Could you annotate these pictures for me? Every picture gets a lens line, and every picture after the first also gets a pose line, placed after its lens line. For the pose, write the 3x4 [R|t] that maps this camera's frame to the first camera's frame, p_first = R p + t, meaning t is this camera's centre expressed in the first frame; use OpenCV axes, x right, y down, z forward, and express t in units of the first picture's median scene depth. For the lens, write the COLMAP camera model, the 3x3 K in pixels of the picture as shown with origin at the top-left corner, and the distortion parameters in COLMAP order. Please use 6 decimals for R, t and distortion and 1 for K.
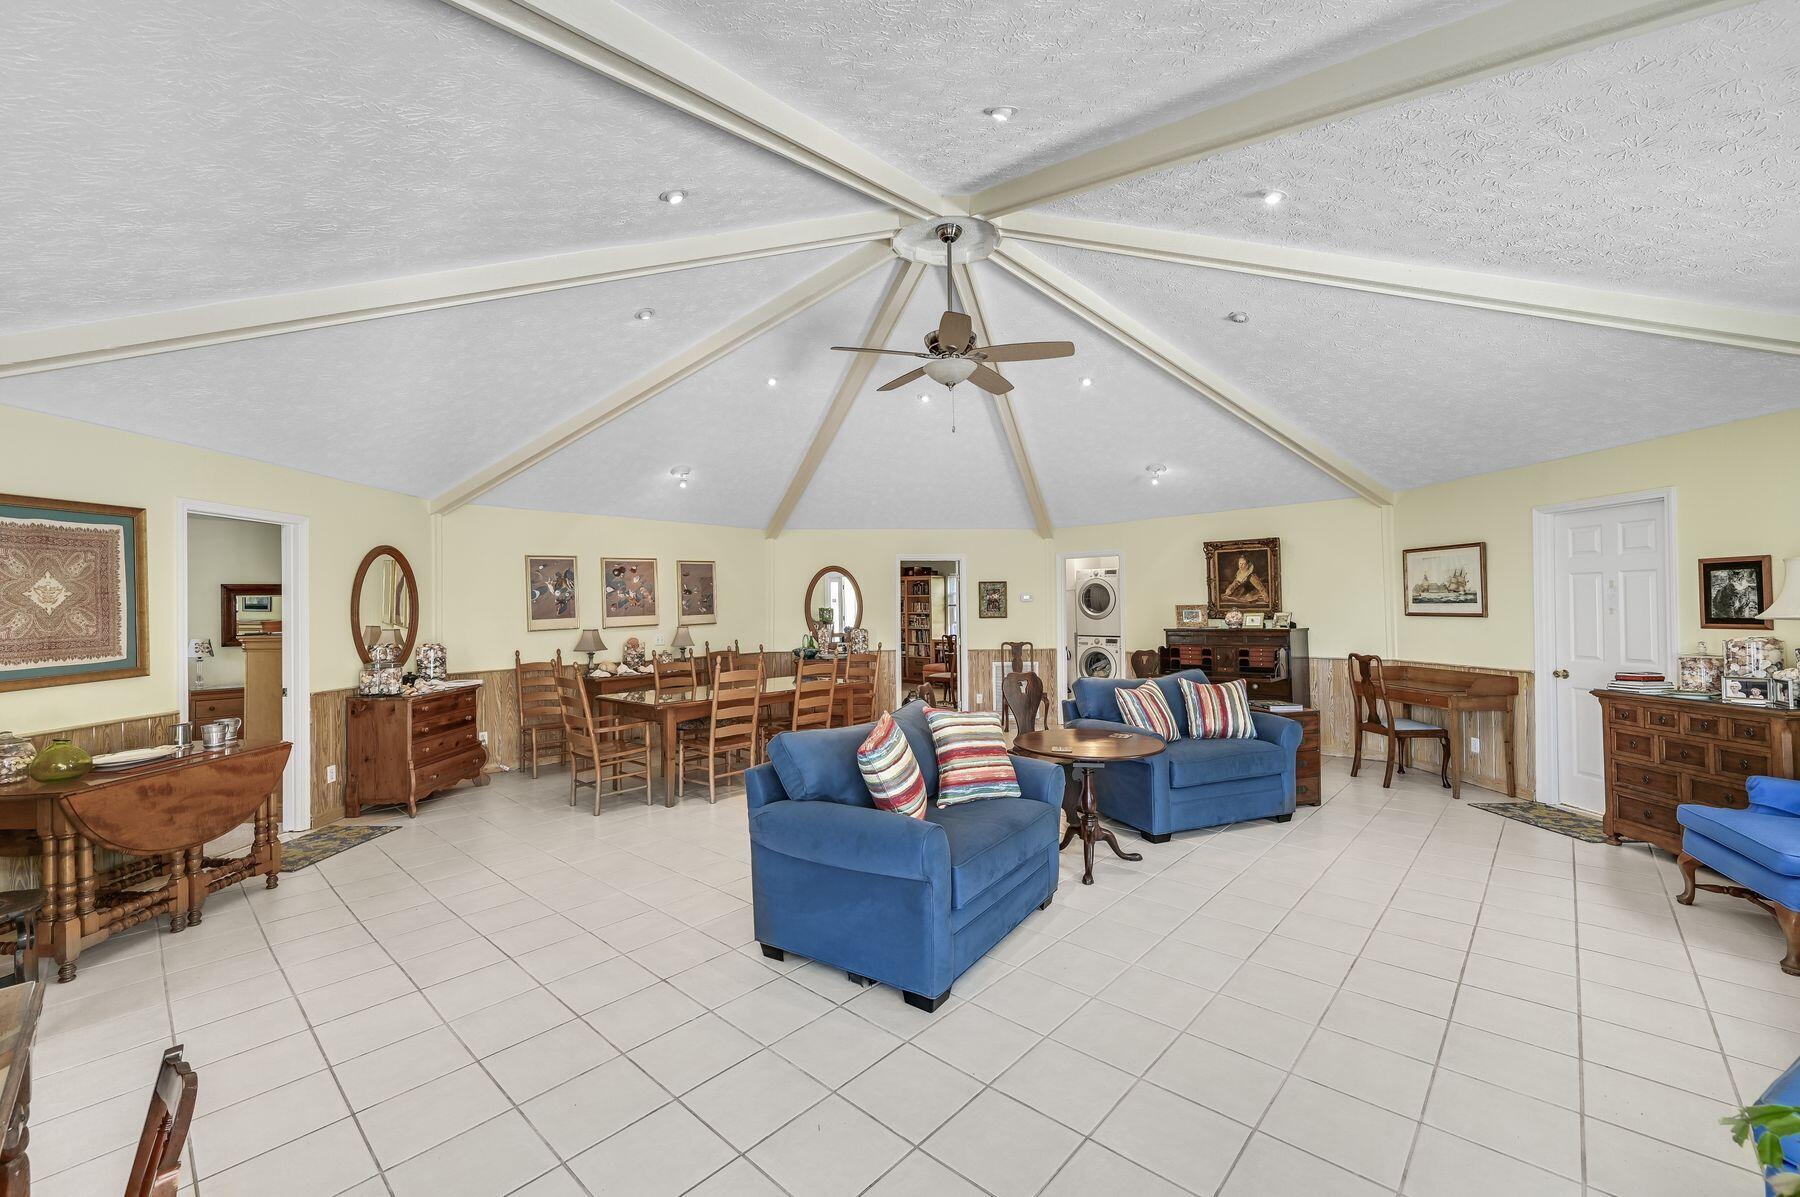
lens RADIAL K [[725.2, 0, 911.7], [0, 725.2, 609.0], [0, 0, 1]] dist [-0.000417, -0.000103]
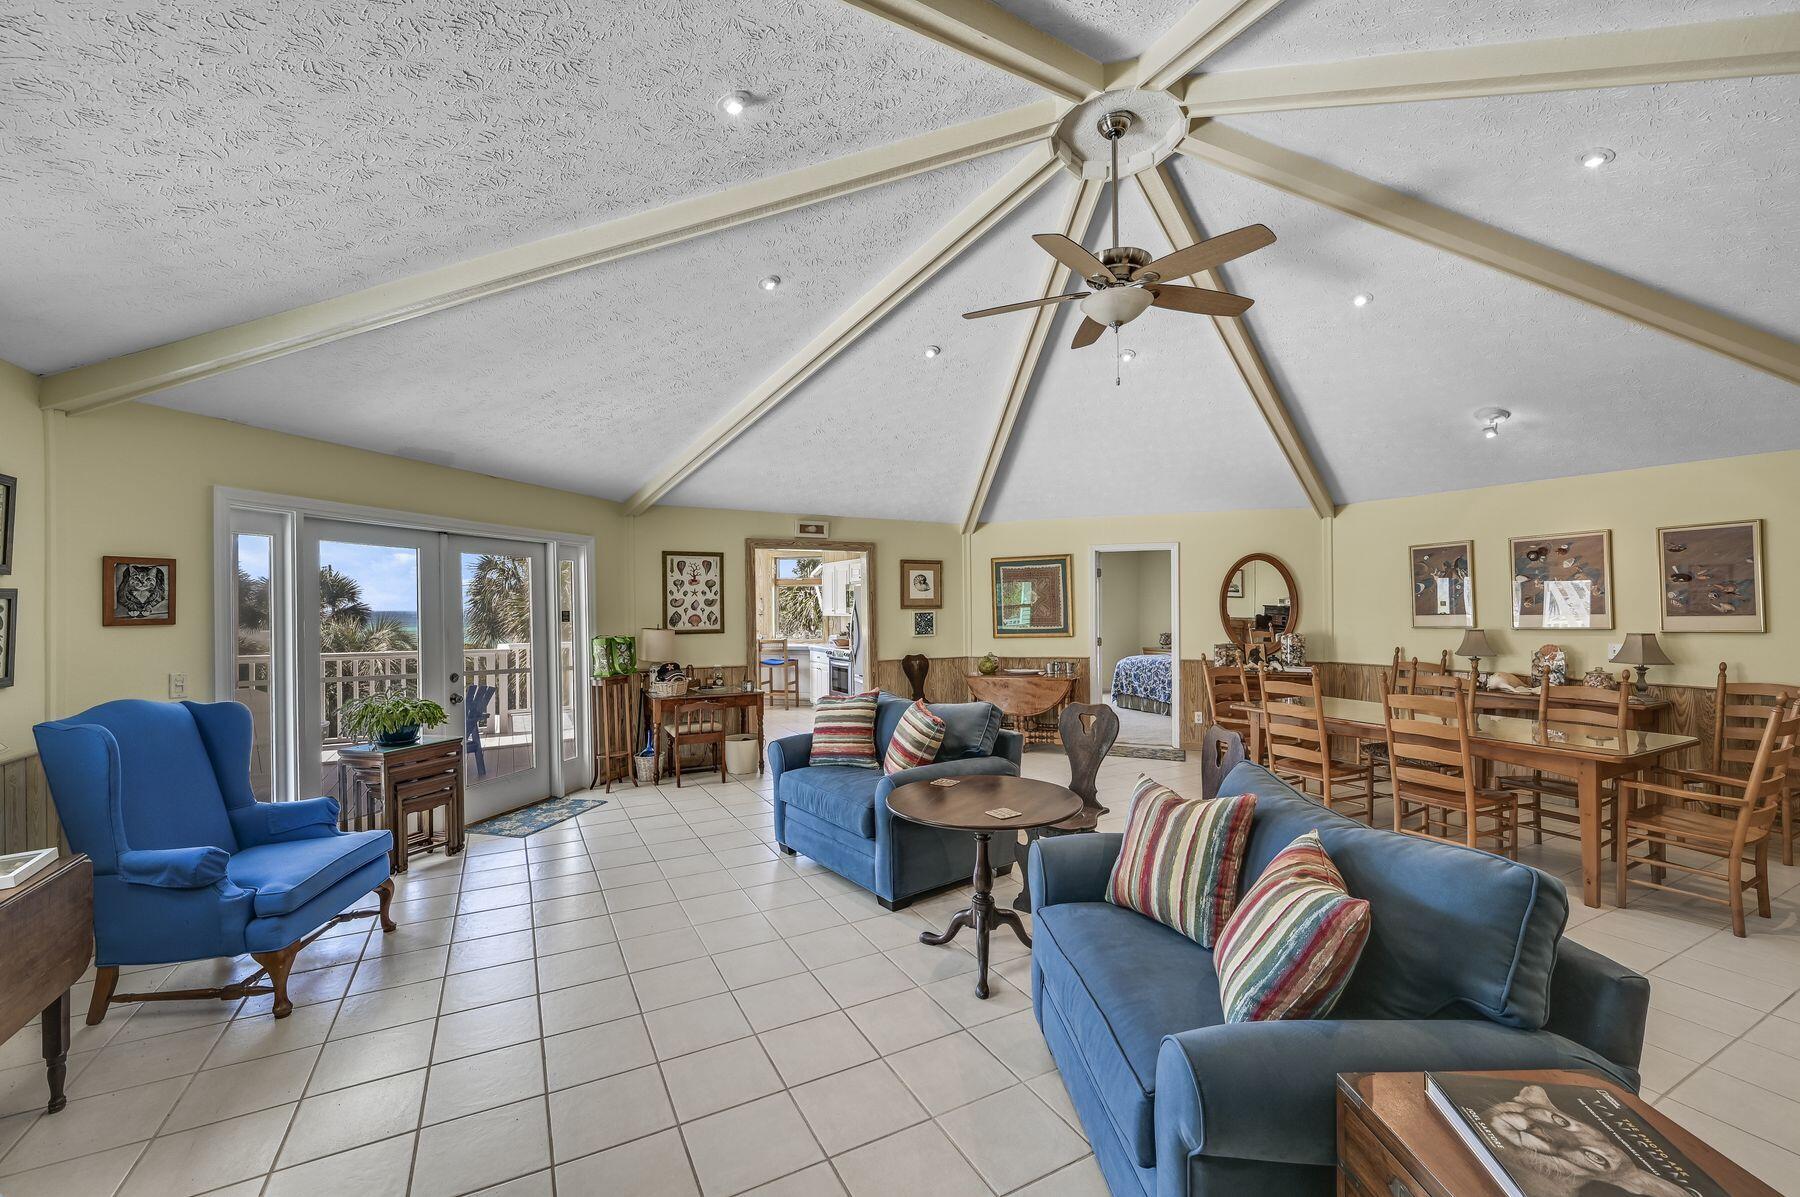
lens RADIAL K [[725.2, 0, 911.7], [0, 725.2, 609.0], [0, 0, 1]] dist [-0.000417, -0.000103]
pose [[-0.324224, 0.019526, -0.945779, 0.534760], [0.006841, 0.999809, 0.018296, -0.014353], [0.945956, -0.000538, -0.324296, 0.676996]]
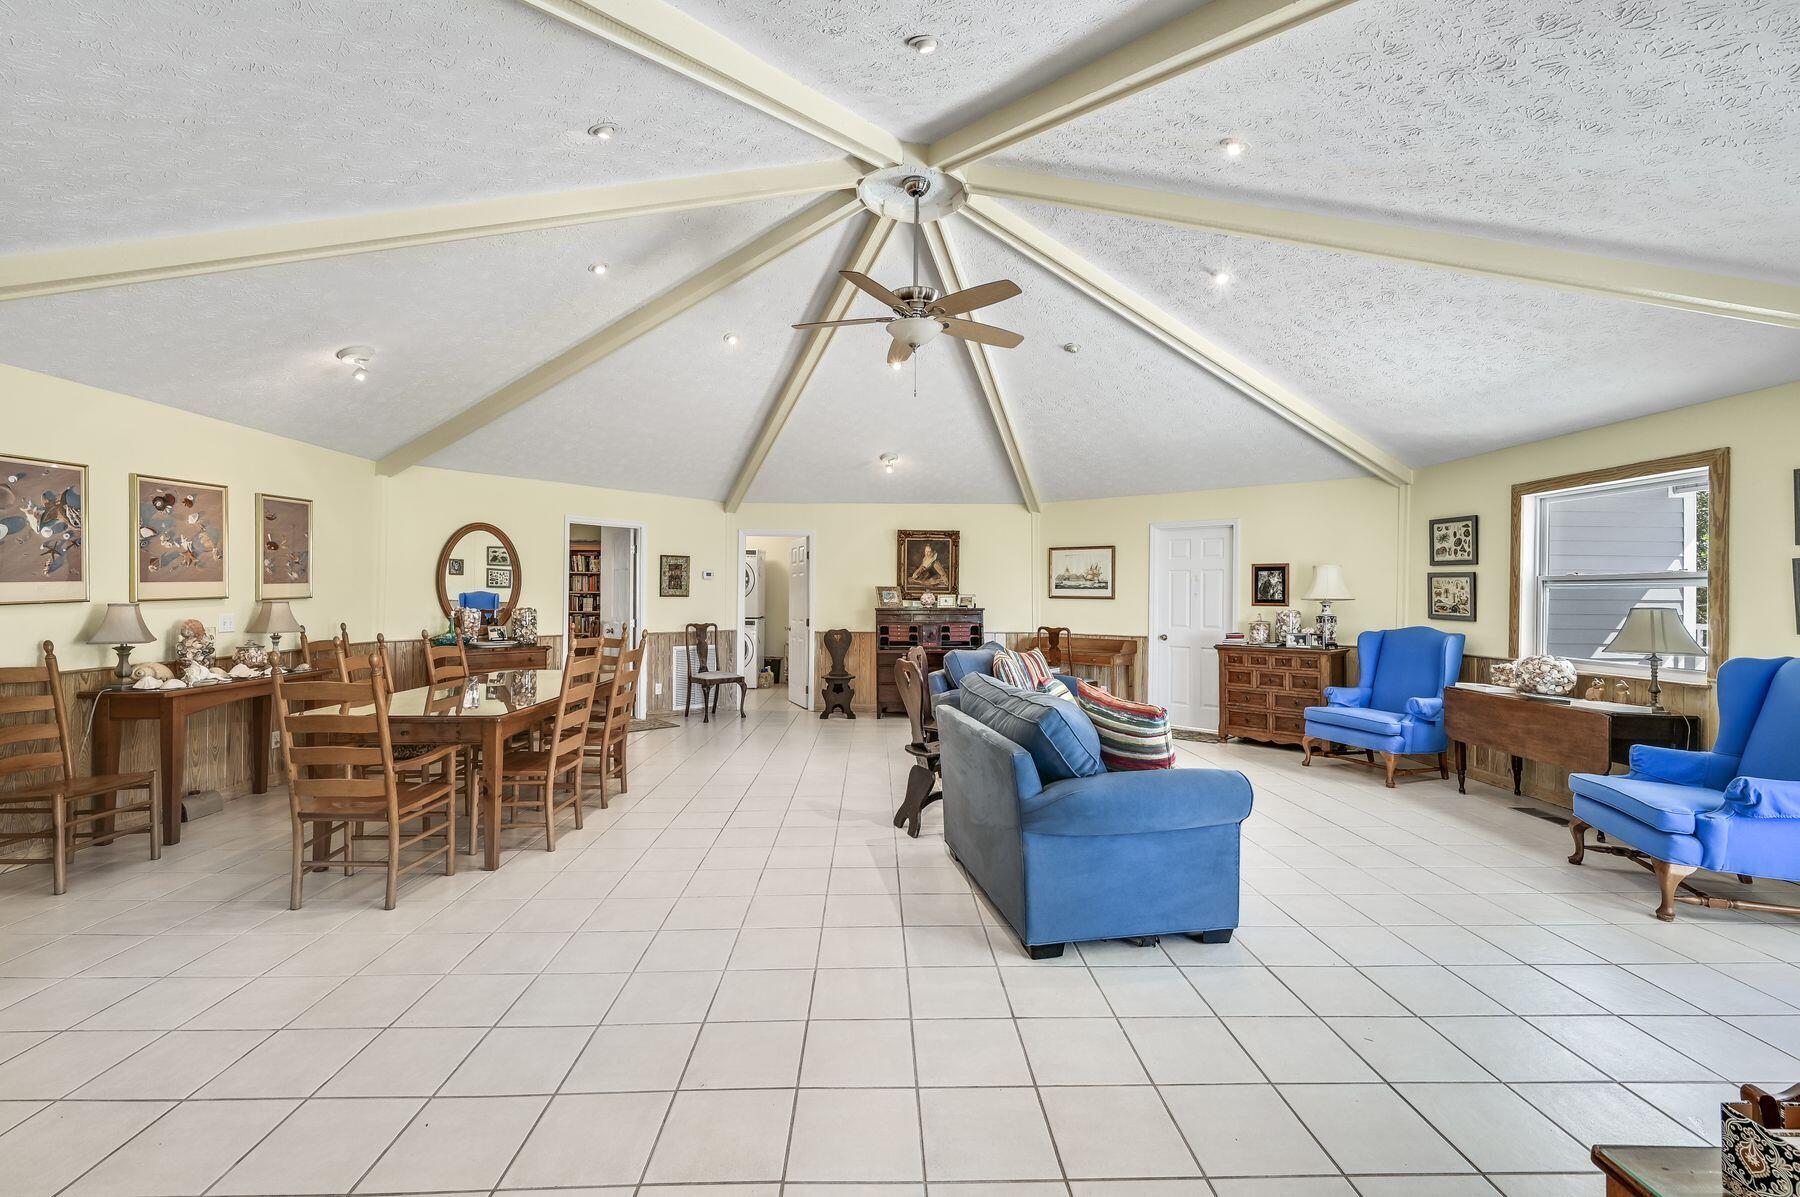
lens RADIAL K [[748.5, 0, 900.0], [0, 748.5, 598.5], [0, 0, 1]] dist [0.000632, -0.000022]
pose [[0.720550, 0.013453, 0.693273, -0.418881], [-0.015695, 0.999872, -0.003090, 0.017117], [-0.693226, -0.008654, 0.720669, 0.197105]]
